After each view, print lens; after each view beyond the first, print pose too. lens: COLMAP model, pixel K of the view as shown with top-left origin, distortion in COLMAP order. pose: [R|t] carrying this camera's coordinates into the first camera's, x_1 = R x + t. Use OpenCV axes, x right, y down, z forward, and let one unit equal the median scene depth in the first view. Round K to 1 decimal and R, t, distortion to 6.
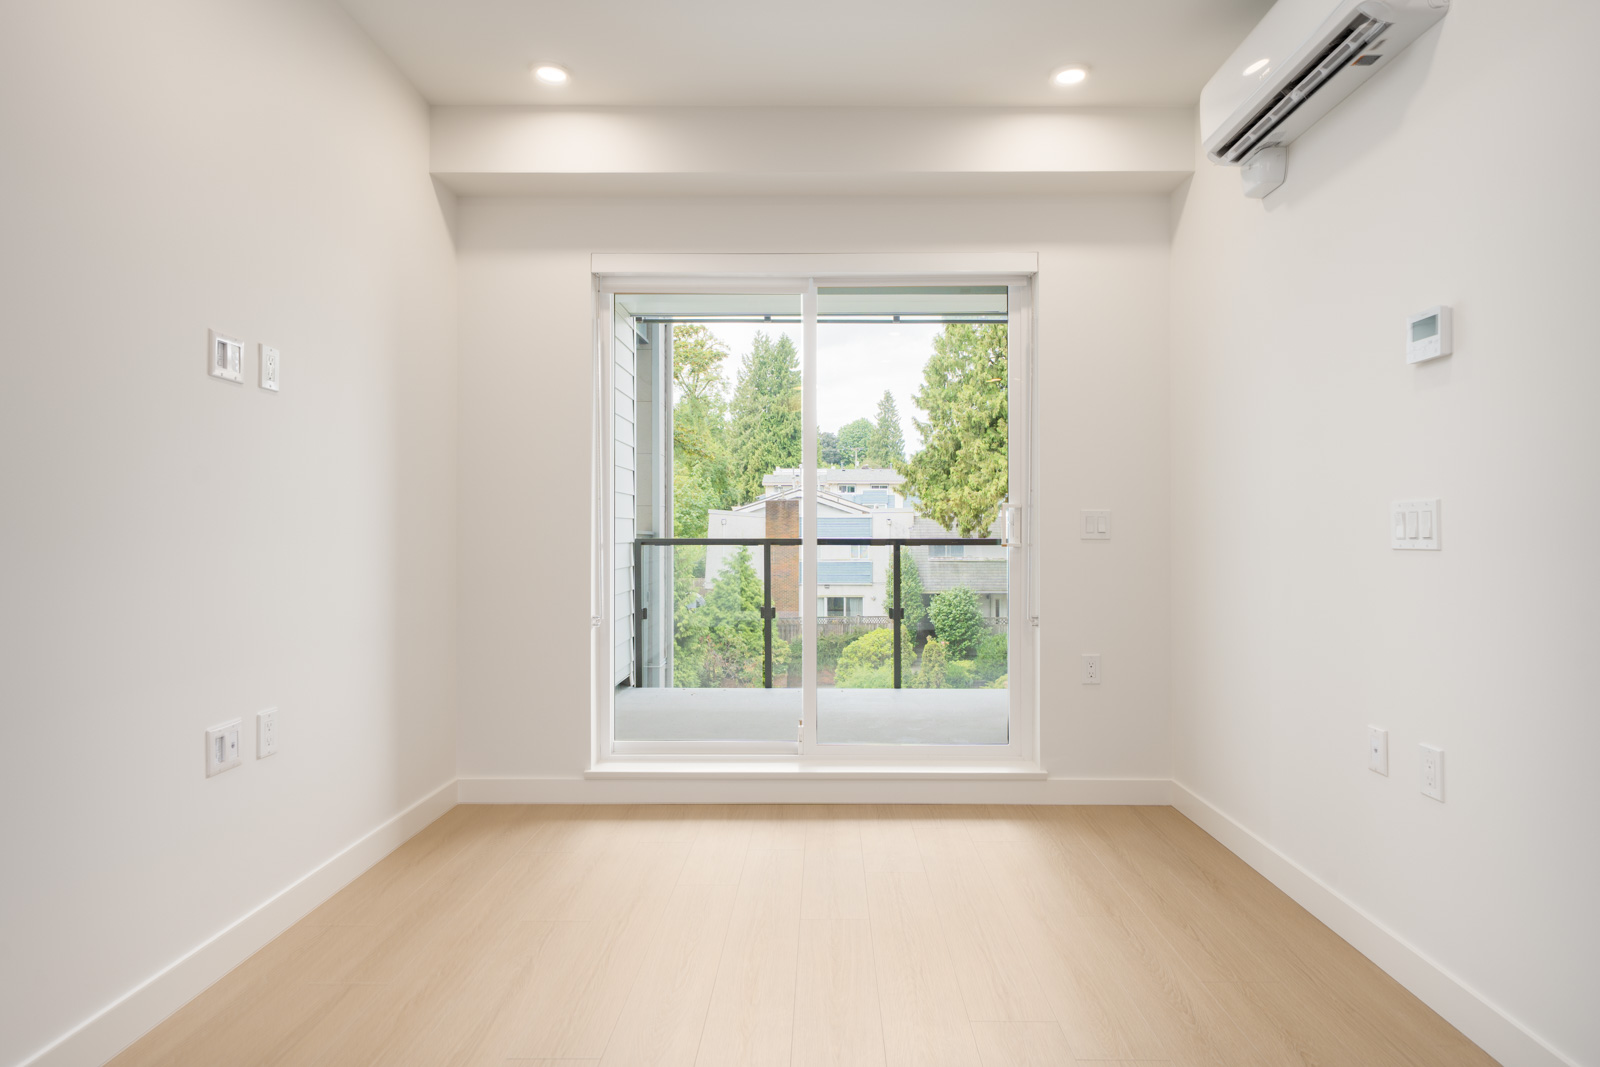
lens RADIAL K [[840.7, 0, 817.7], [0, 840.7, 524.6], [0, 0, 1]] dist [-0.002938, -0.000384]
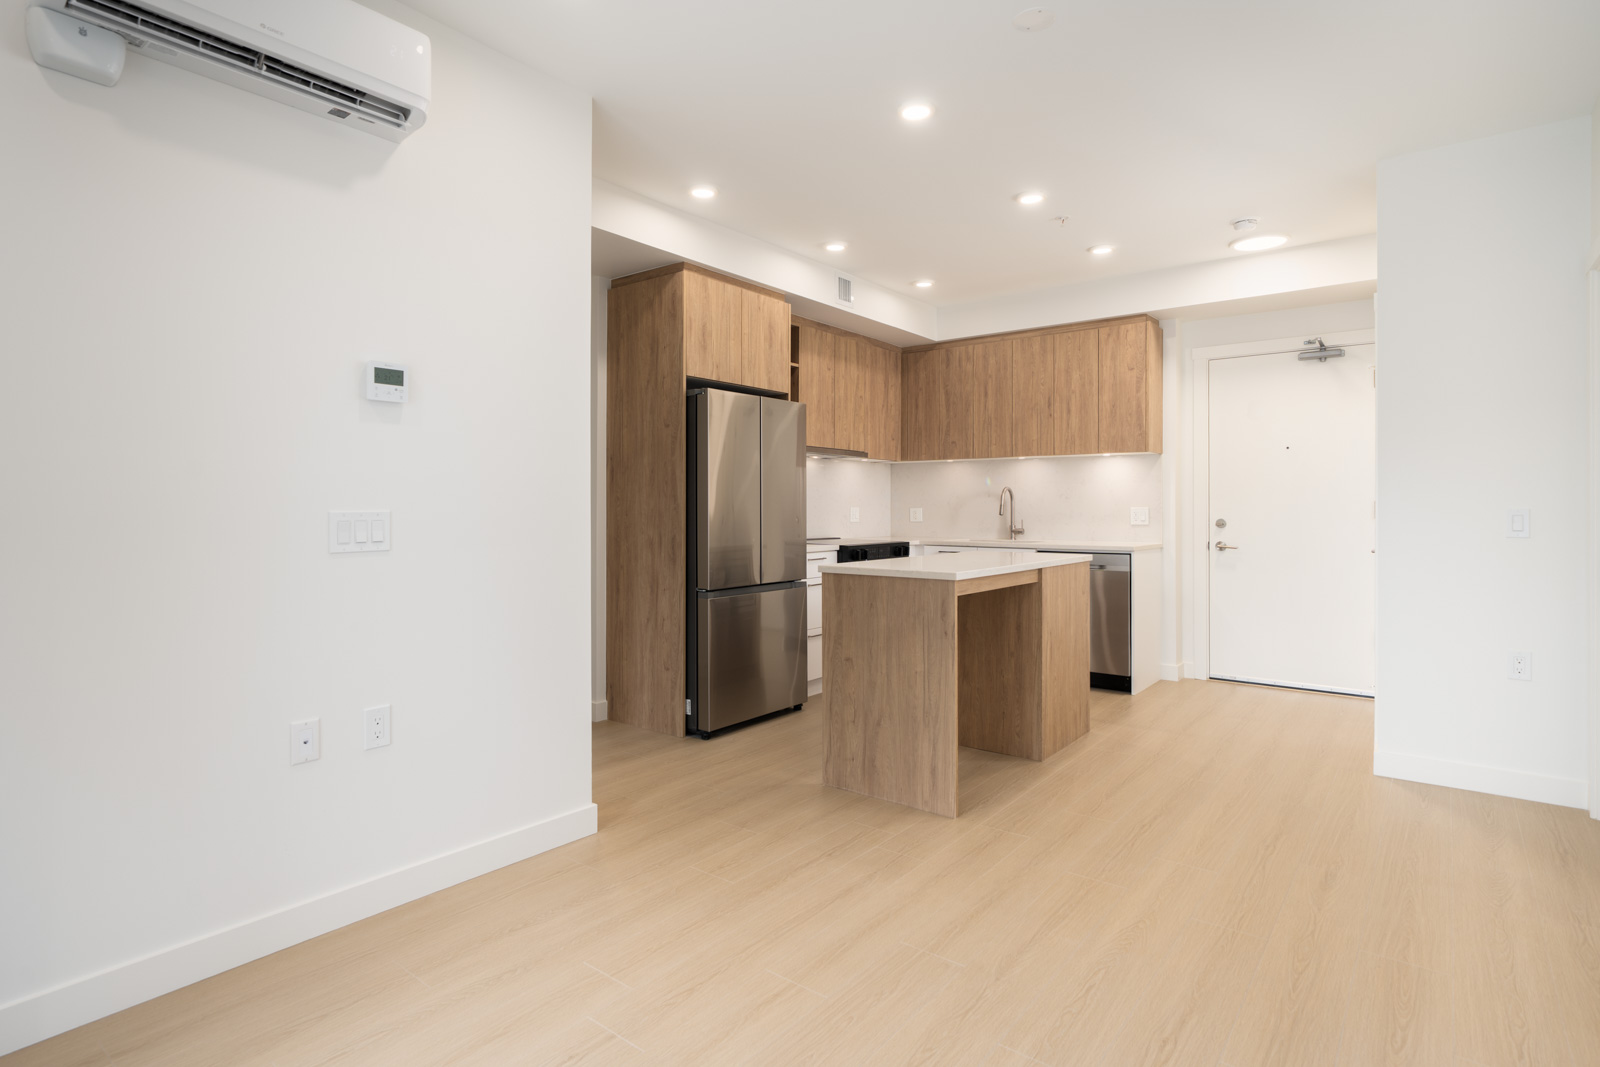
lens RADIAL K [[816.5, 0, 796.0], [0, 816.5, 504.0], [0, 0, 1]] dist [0.000212, 0.000098]
pose [[-0.786203, 0.001257, 0.617967, -0.031445], [-0.006693, 0.999922, -0.010549, -0.001940], [-0.617932, -0.012430, -0.786134, 0.095335]]
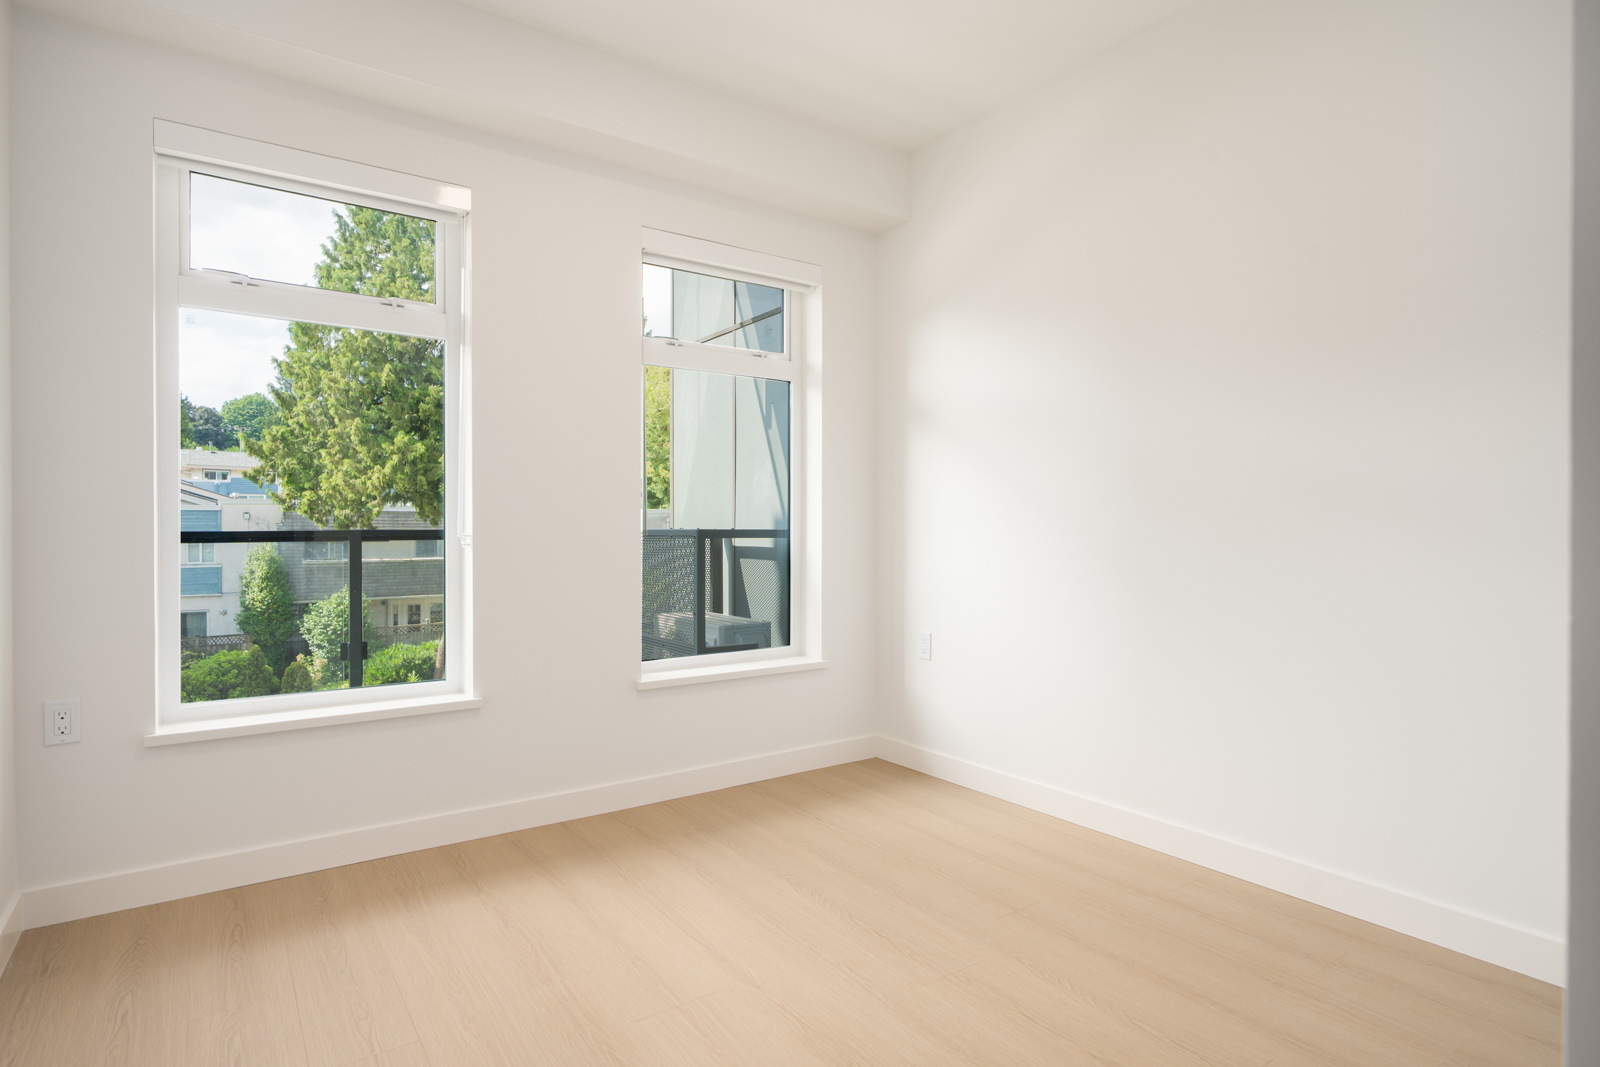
lens RADIAL K [[834.6, 0, 800.0], [0, 834.6, 533.5], [0, 0, 1]] dist [-0.000067, 0.000454]
pose [[0.813241, -0.001990, 0.581924, 0.060079], [-0.005763, 0.999918, 0.011473, 0.001728], [-0.581899, -0.012685, 0.813162, 0.059405]]
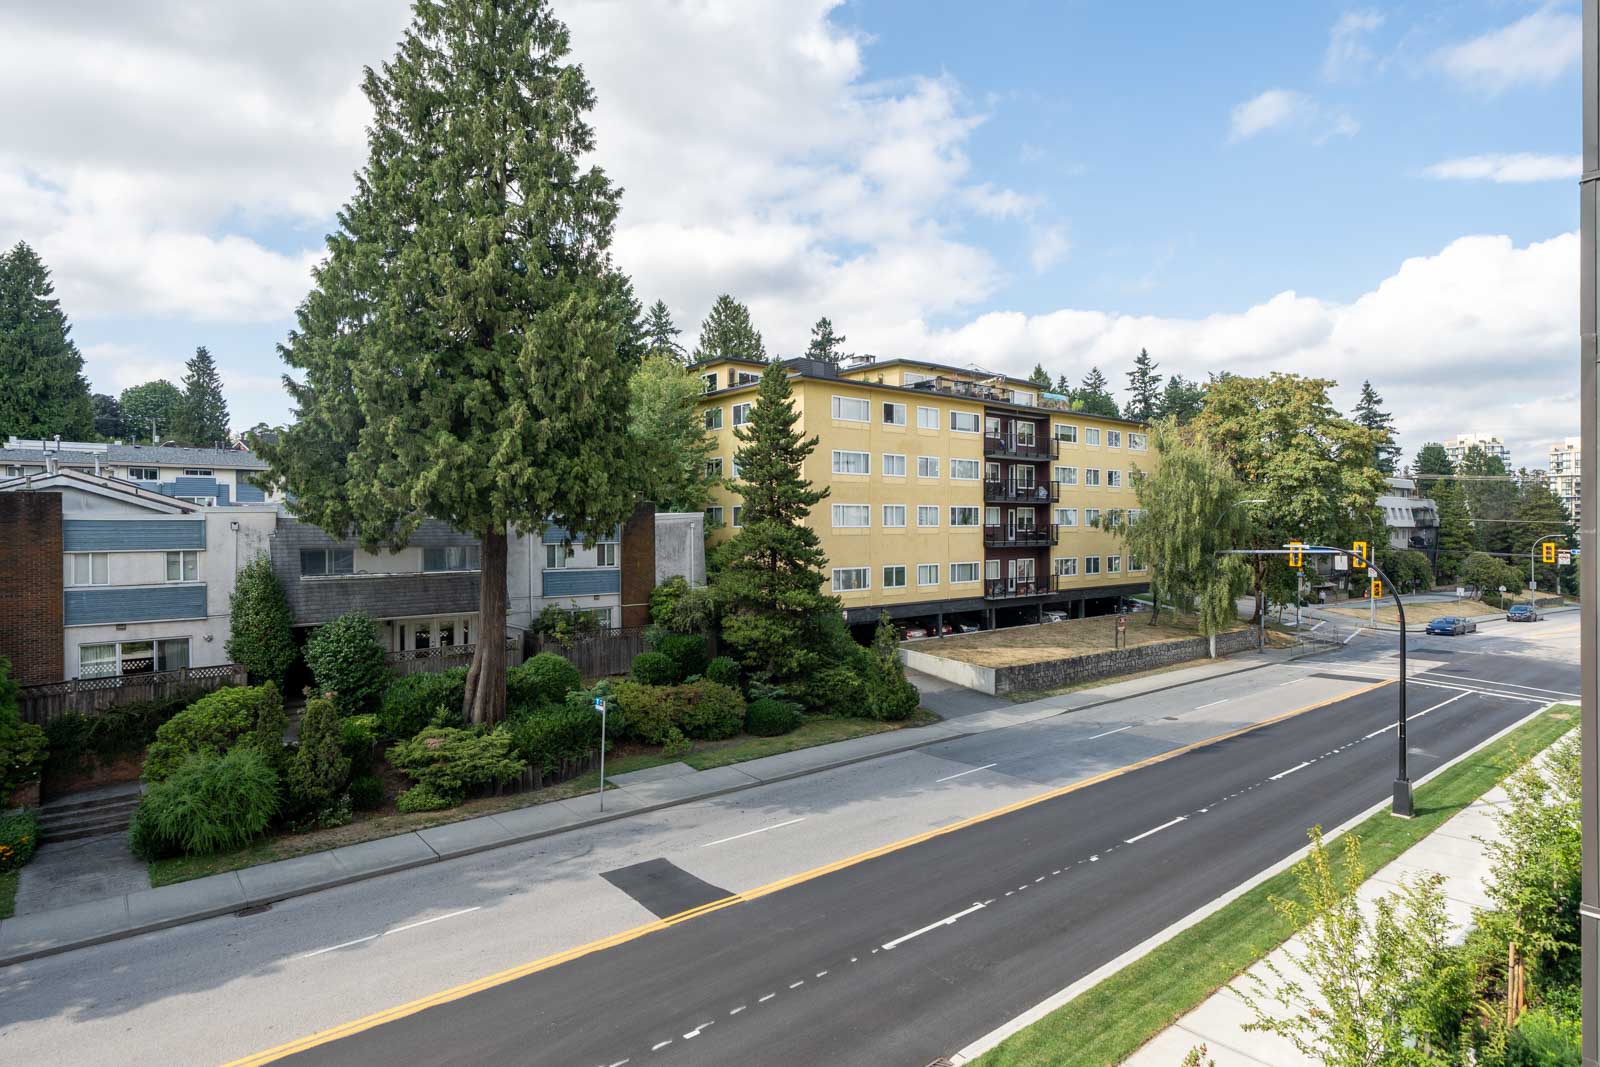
lens RADIAL K [[848.0, 0, 800.0], [0, 848.0, 533.5], [0, 0, 1]] dist [-0.003353, 0.000751]
pose [[0.763771, -0.009532, 0.645417, -0.011284], [-0.002561, 0.999838, 0.017796, -0.012792], [-0.645482, -0.015245, 0.763623, 0.201081]]
